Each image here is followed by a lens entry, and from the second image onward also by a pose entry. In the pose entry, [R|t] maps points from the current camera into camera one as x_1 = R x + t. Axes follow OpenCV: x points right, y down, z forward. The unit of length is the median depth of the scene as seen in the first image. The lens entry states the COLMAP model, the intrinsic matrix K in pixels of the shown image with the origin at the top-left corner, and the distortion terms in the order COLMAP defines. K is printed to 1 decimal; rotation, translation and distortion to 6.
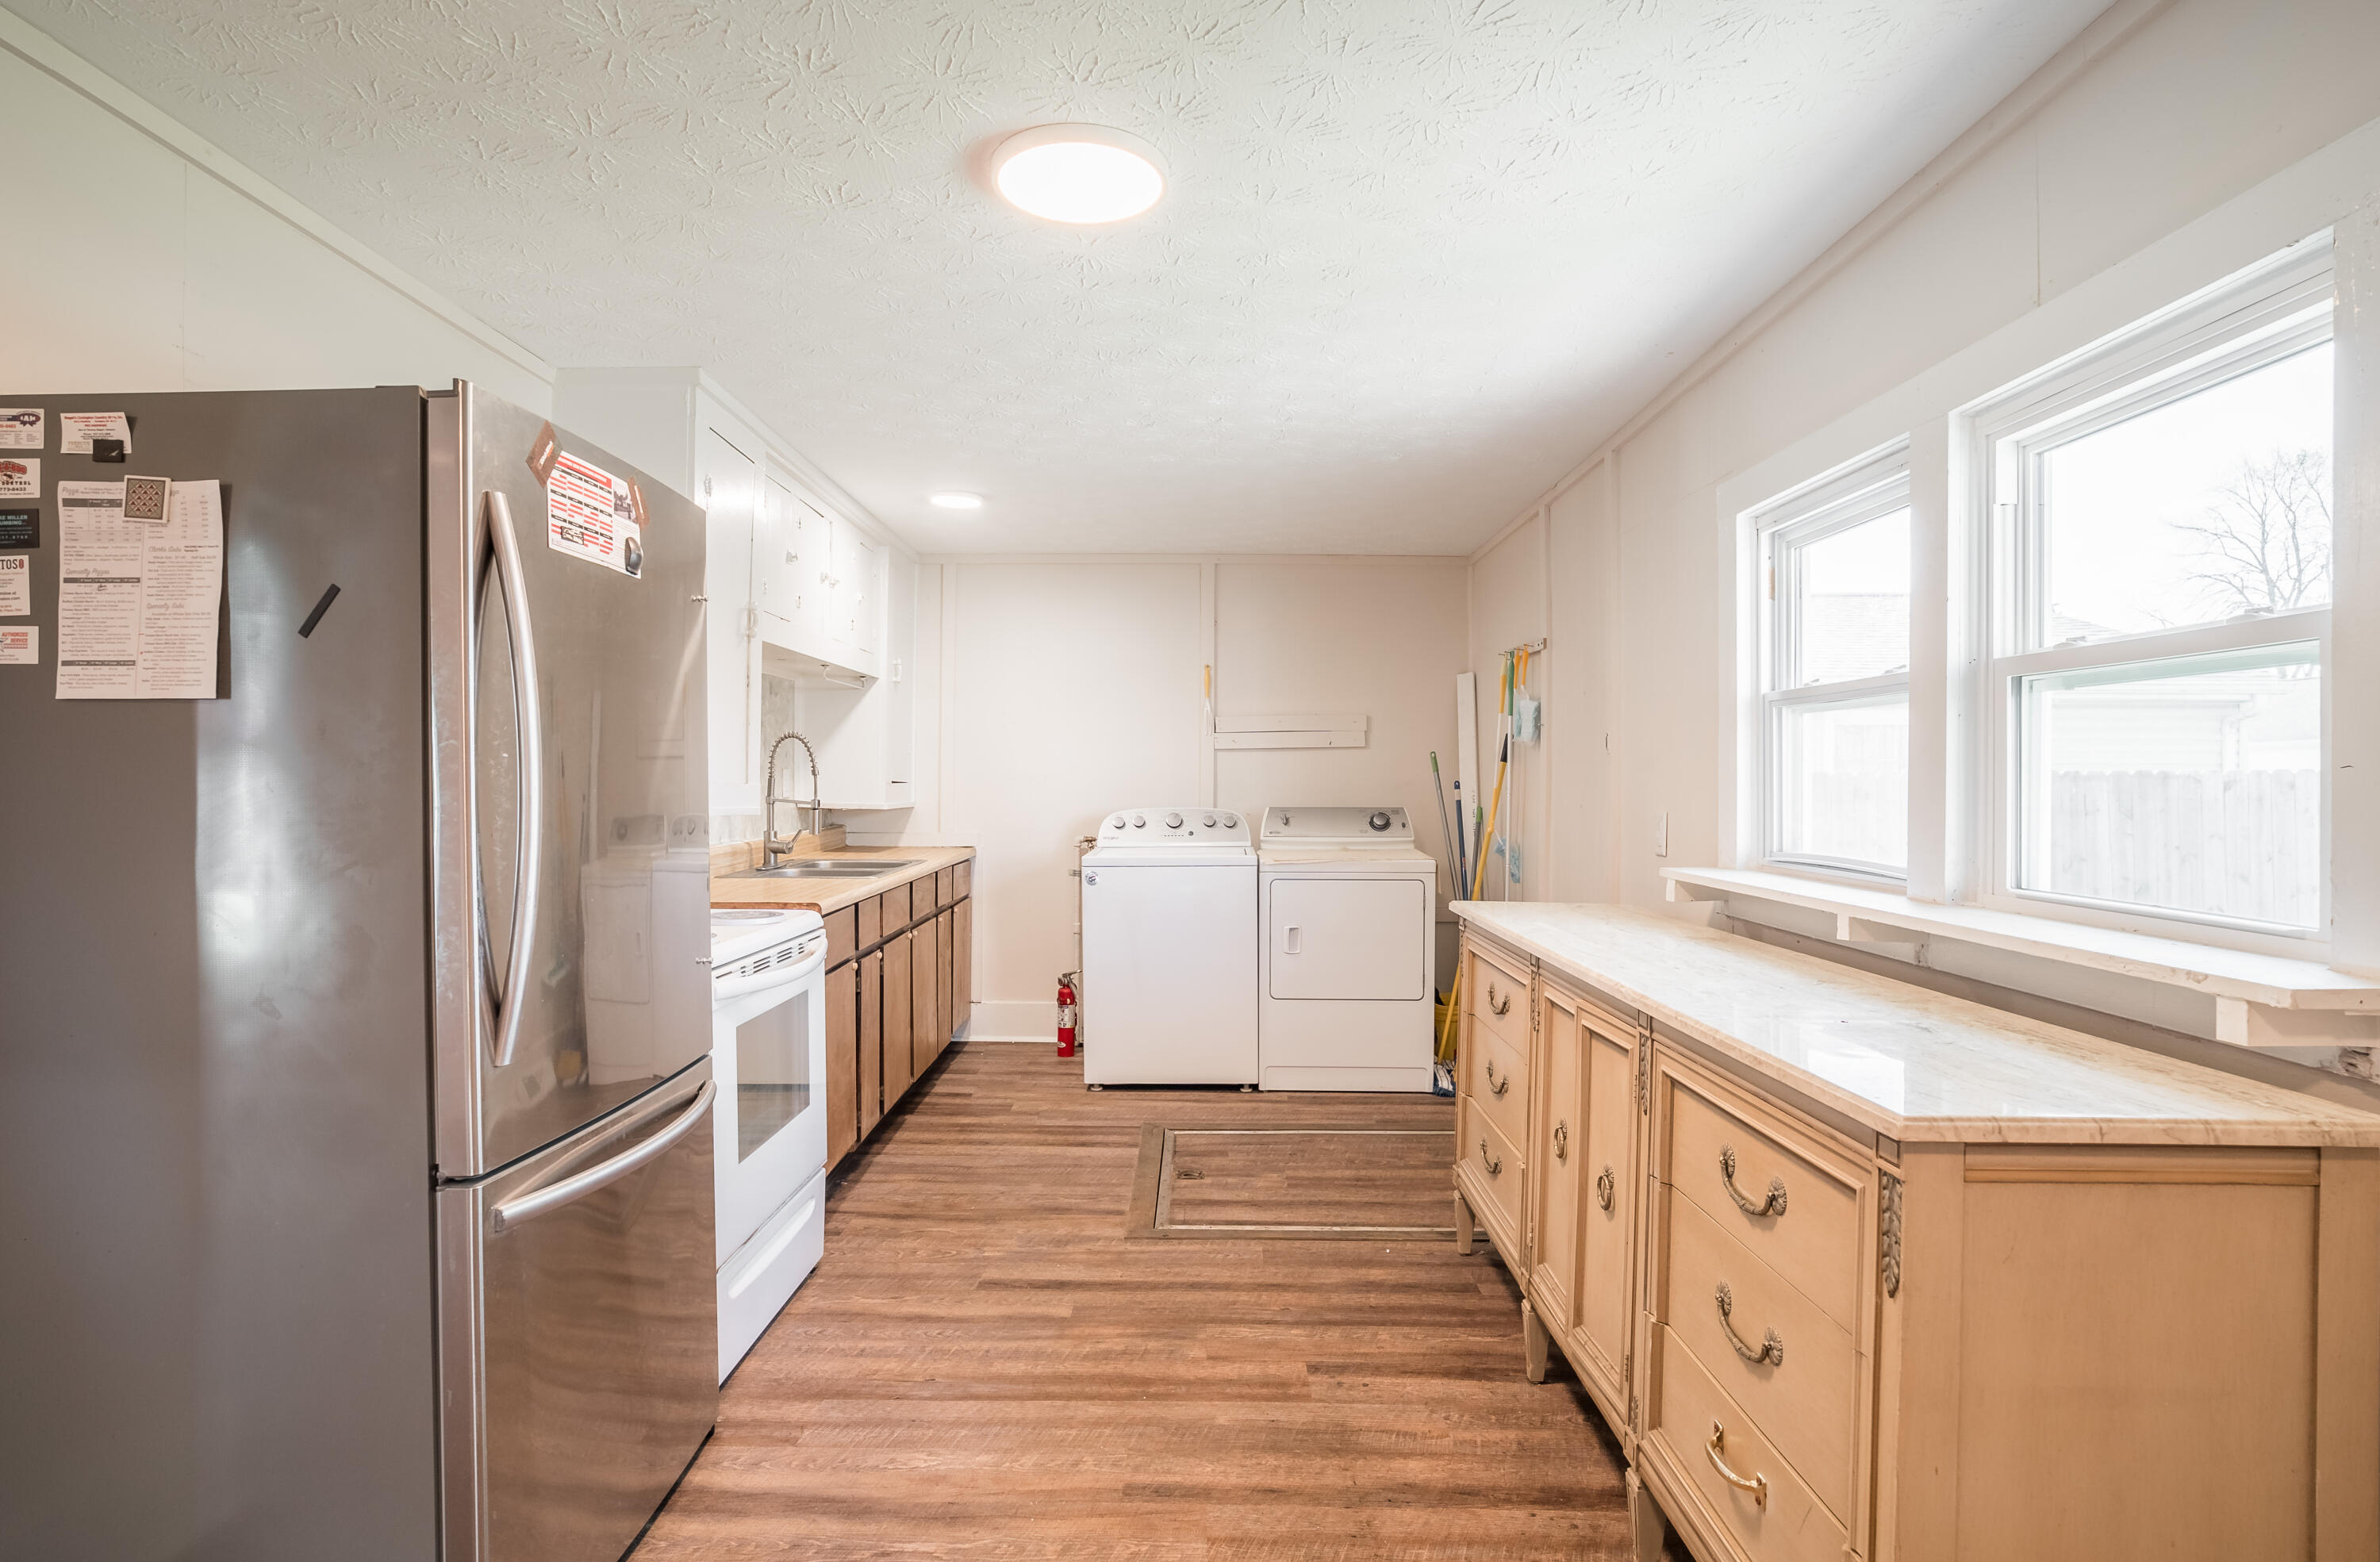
lens RADIAL K [[1264.3, 0, 1144.7], [0, 1264.3, 786.1], [0, 0, 1]] dist [-0.037568, 0.013177]
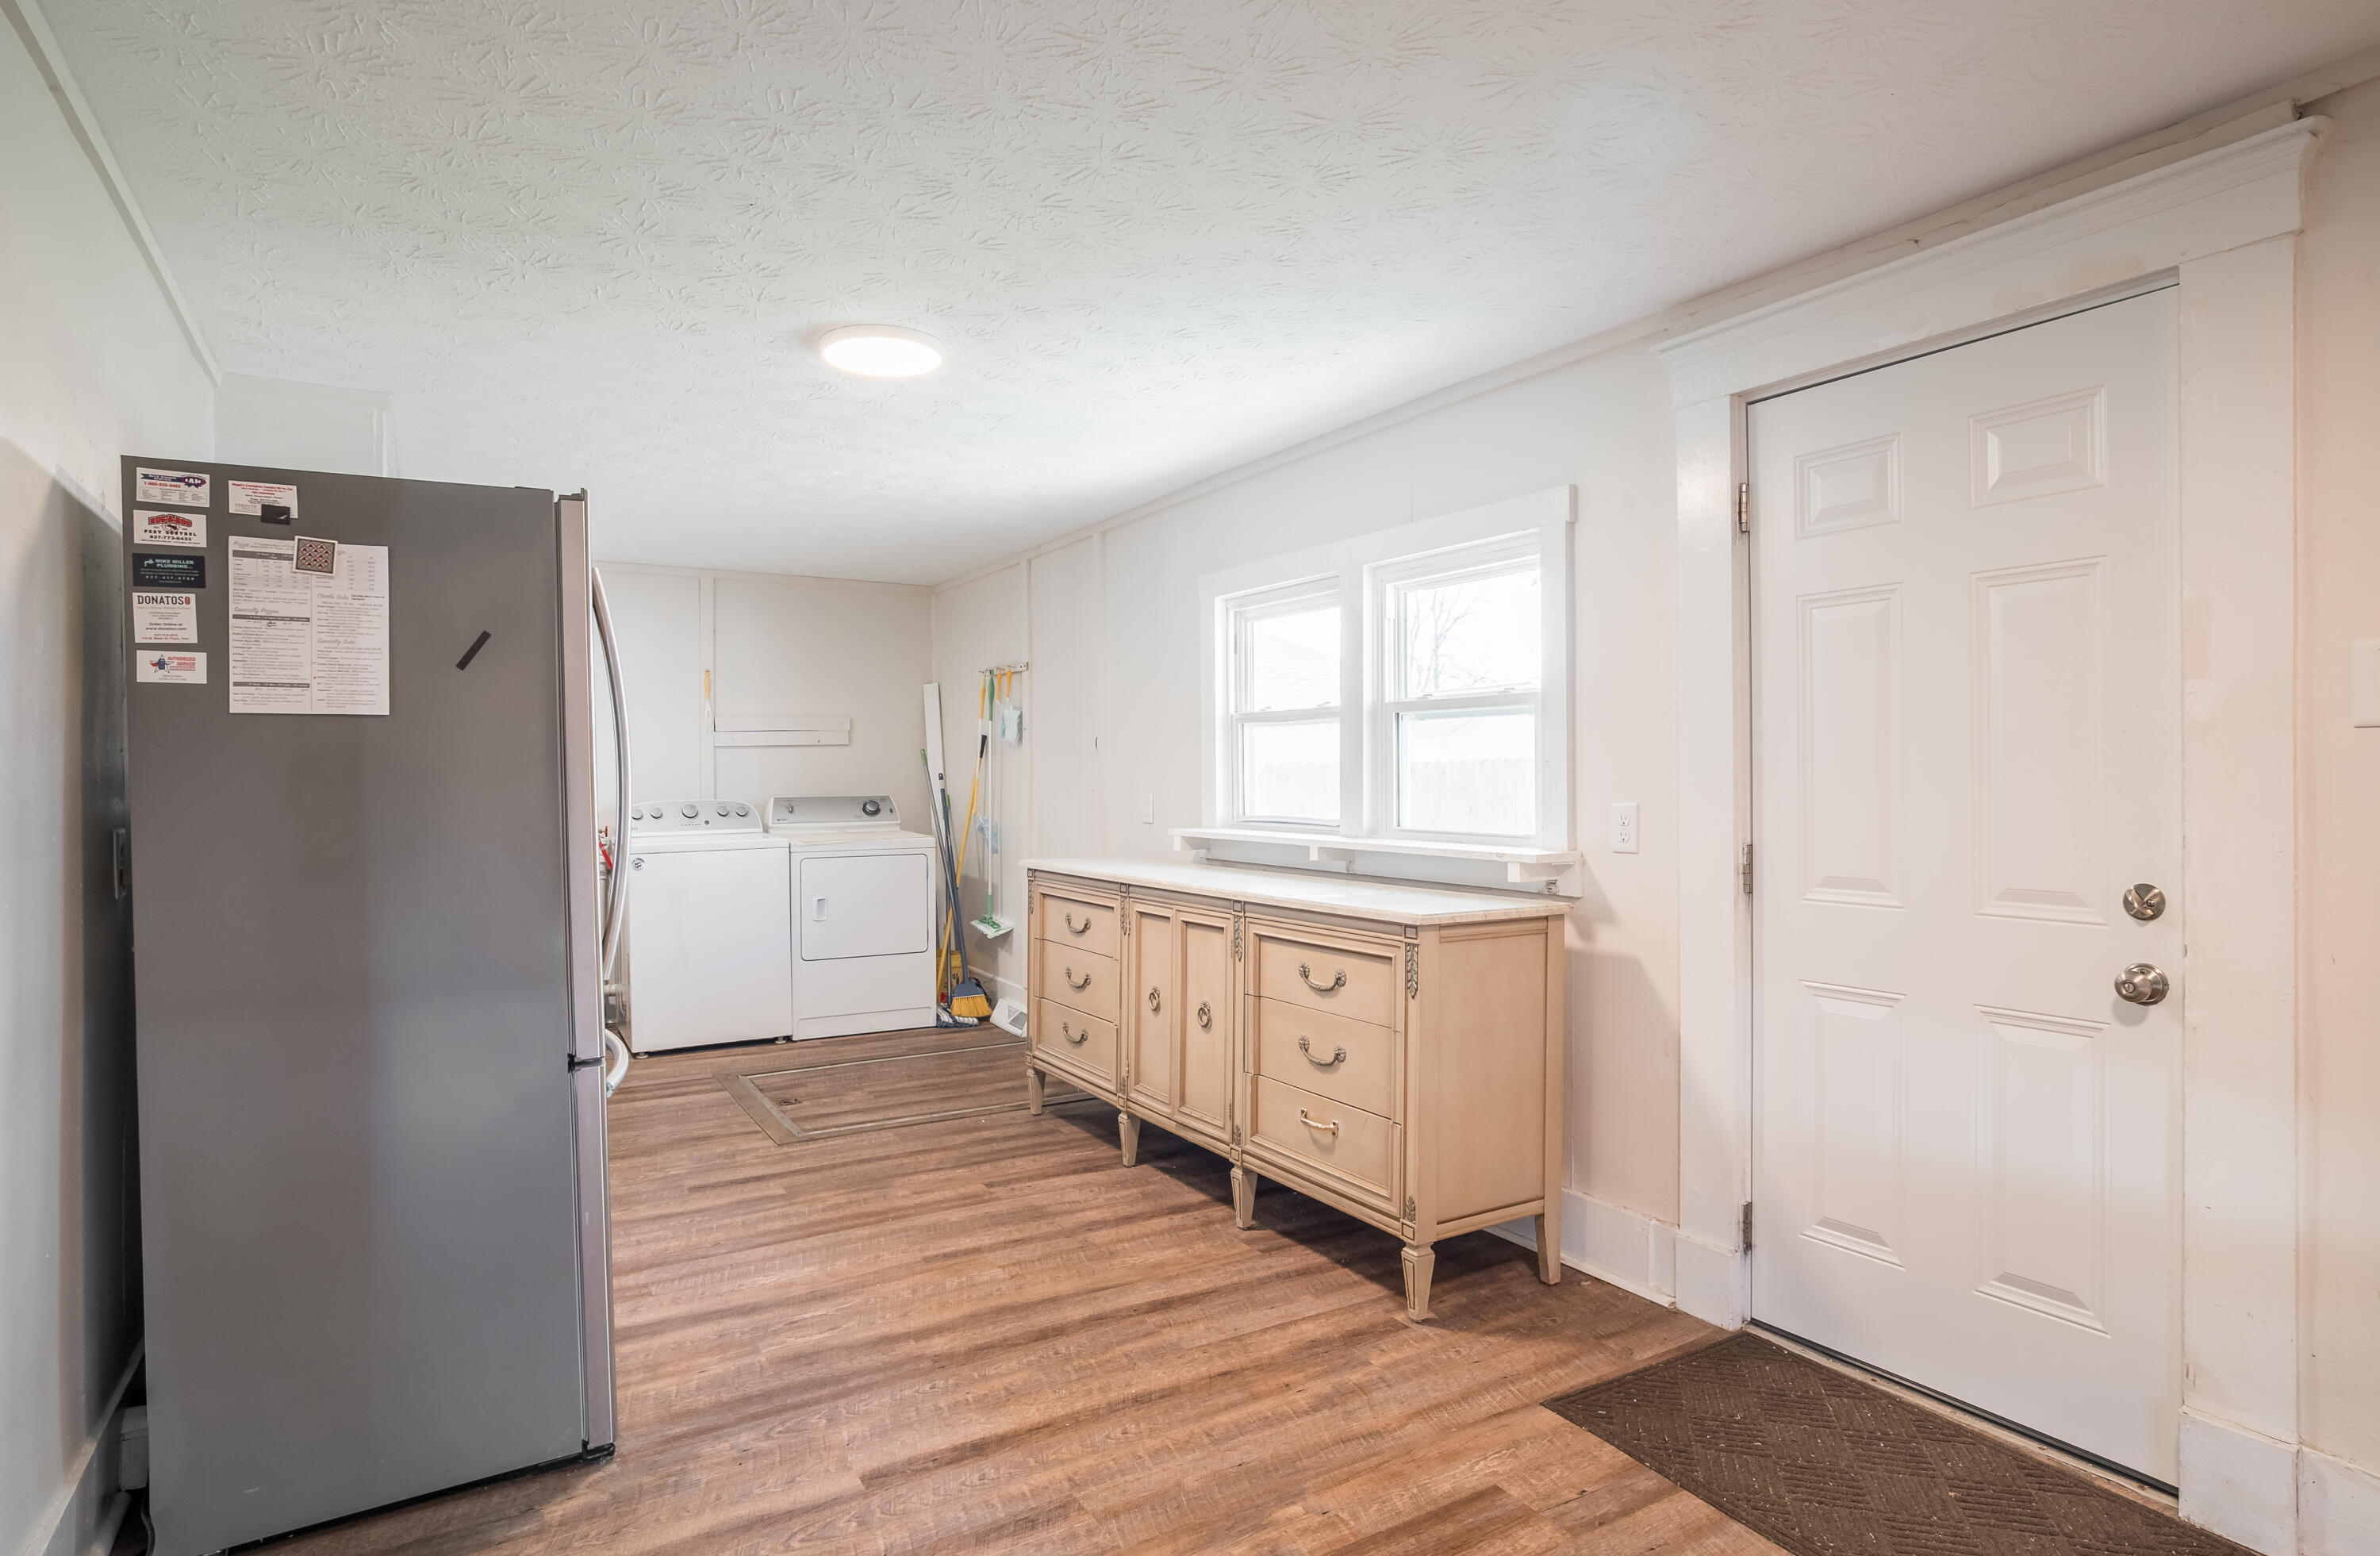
lens RADIAL K [[1213.5, 0, 1173.6], [0, 1213.5, 782.4], [0, 0, 1]] dist [-0.041433, 0.003700]
pose [[0.854592, -0.013027, 0.519137, -0.374151], [0.011580, 0.999915, 0.006029, 0.001336], [-0.519171, 0.000859, 0.854670, -0.267194]]
